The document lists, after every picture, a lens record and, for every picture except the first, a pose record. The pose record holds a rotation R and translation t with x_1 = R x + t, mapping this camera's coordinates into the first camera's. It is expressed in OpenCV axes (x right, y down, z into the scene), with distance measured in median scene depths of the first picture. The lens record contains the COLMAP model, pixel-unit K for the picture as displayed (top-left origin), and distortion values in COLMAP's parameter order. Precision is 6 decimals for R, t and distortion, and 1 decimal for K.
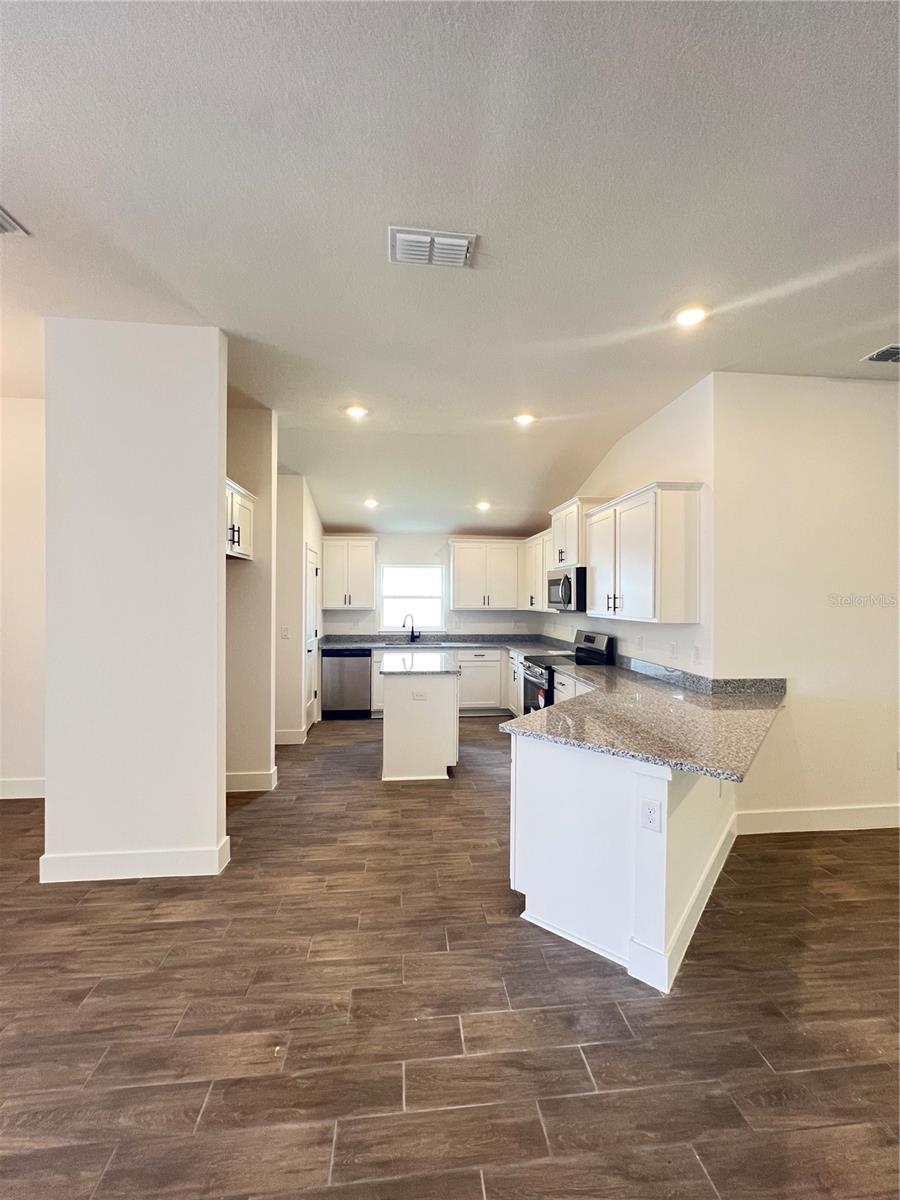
lens RADIAL K [[476.3, 0, 449.2], [0, 476.3, 608.2], [0, 0, 1]] dist [-0.002532, 0.000307]
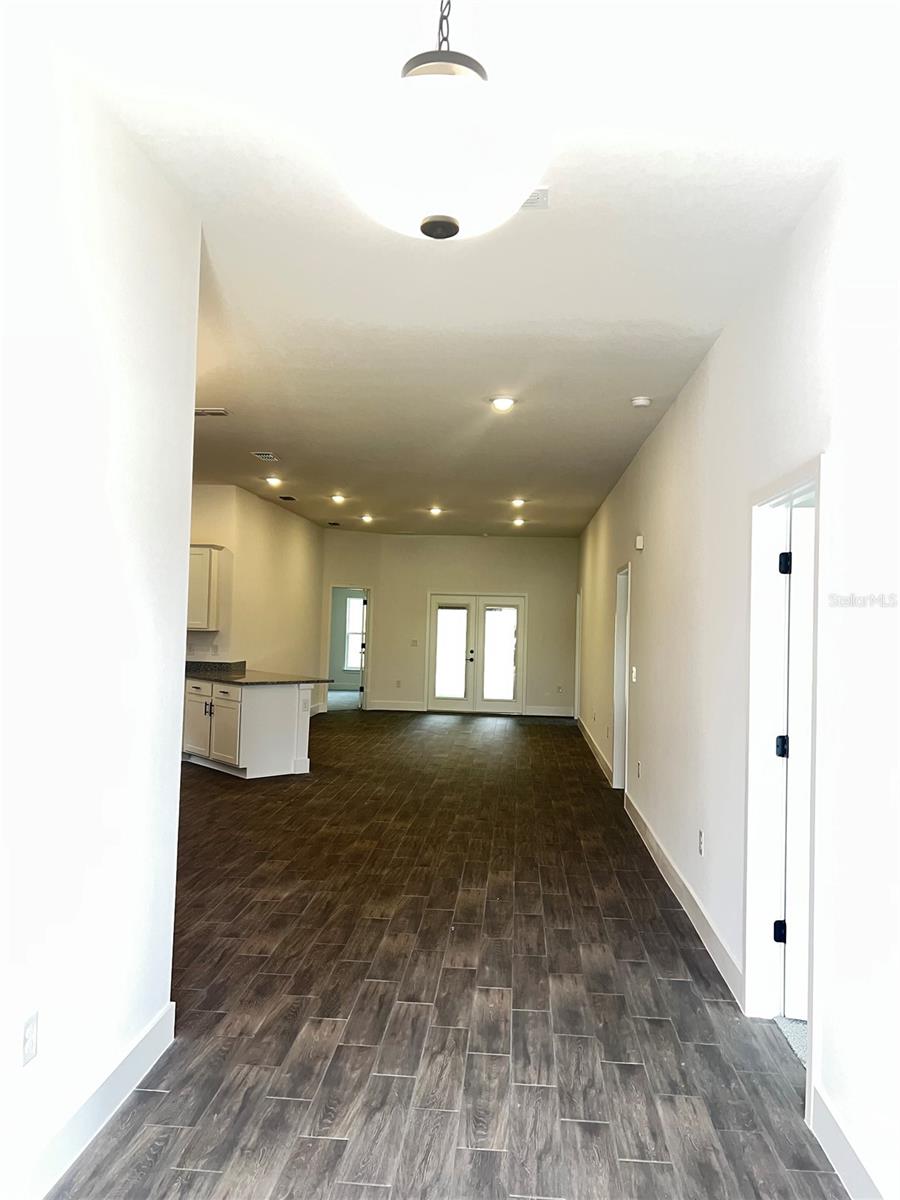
lens RADIAL K [[893.1, 0, 451.3], [0, 893.1, 597.1], [0, 0, 1]] dist [-0.005313, -0.016276]
pose [[0.178776, 0.024245, 0.983591, -3.403467], [-0.002721, 0.999705, -0.024148, -0.016258], [-0.983886, 0.001641, 0.178789, -0.502316]]
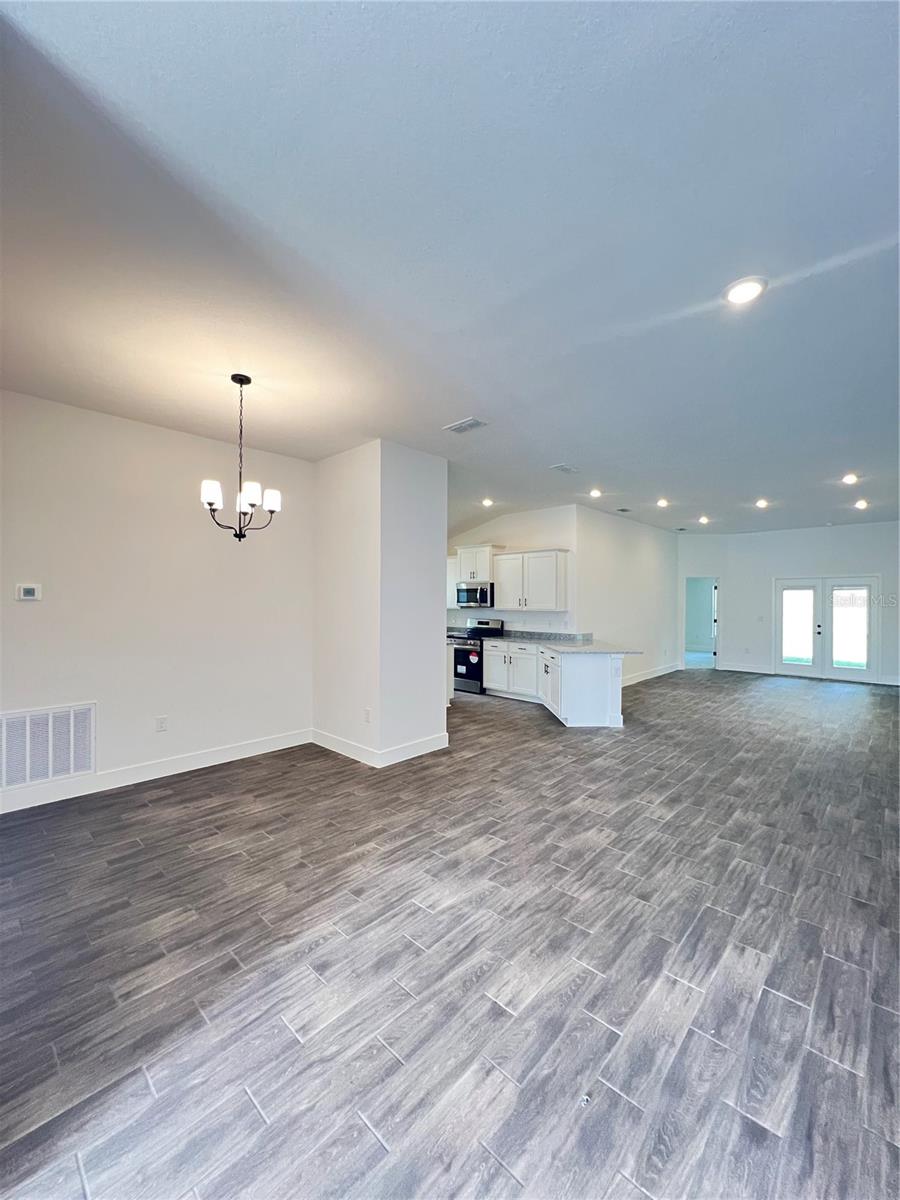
lens RADIAL K [[476.3, 0, 448.4], [0, 476.3, 606.9], [0, 0, 1]] dist [-0.002532, 0.000307]
pose [[0.760430, -0.013827, 0.649273, -1.987902], [0.015273, 0.999878, 0.003405, -0.004041], [-0.649240, 0.007327, 0.760548, -0.525393]]
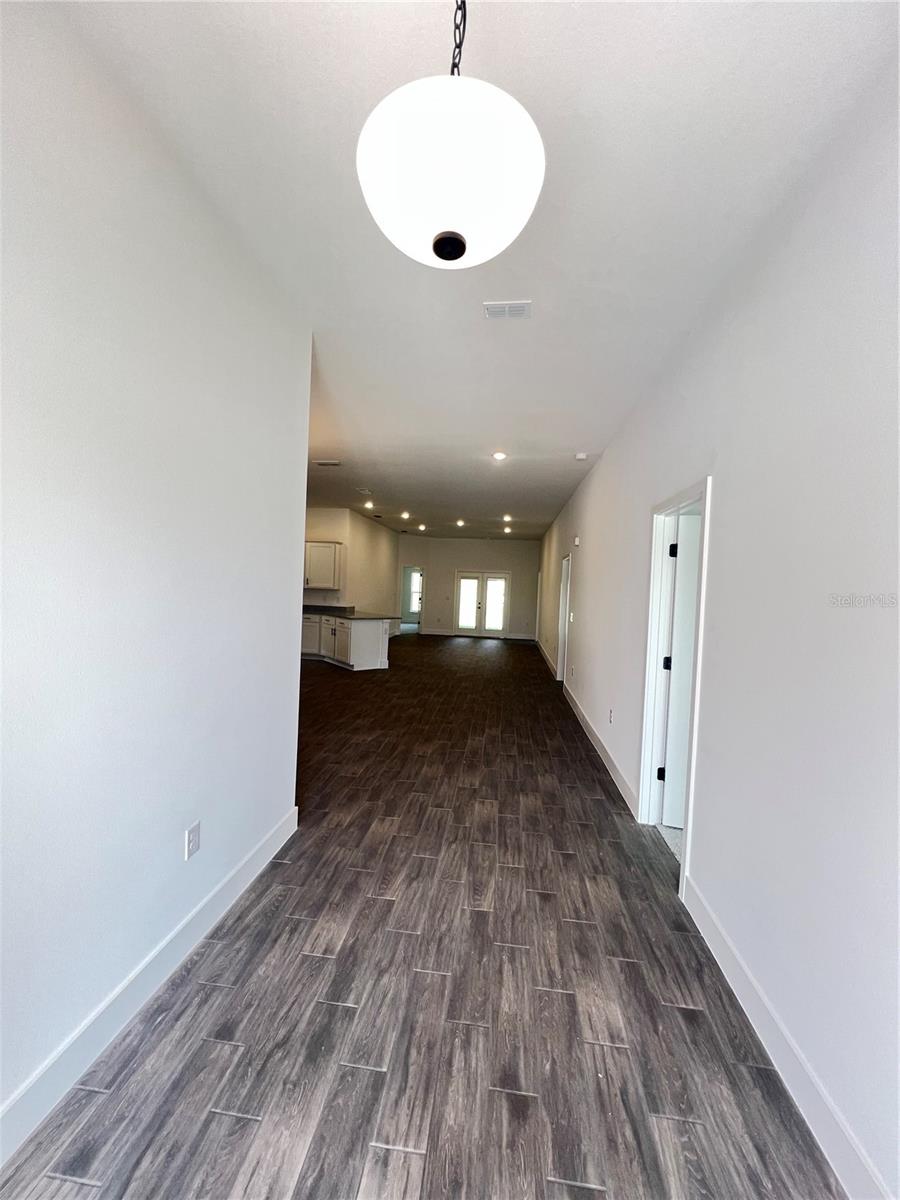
lens RADIAL K [[476.3, 0, 449.2], [0, 476.3, 601.3], [0, 0, 1]] dist [-0.002532, 0.000307]
pose [[0.220437, -0.029129, 0.974966, -3.214237], [-0.016841, 0.999291, 0.033664, -0.006219], [-0.975256, -0.023840, 0.219791, -0.480403]]
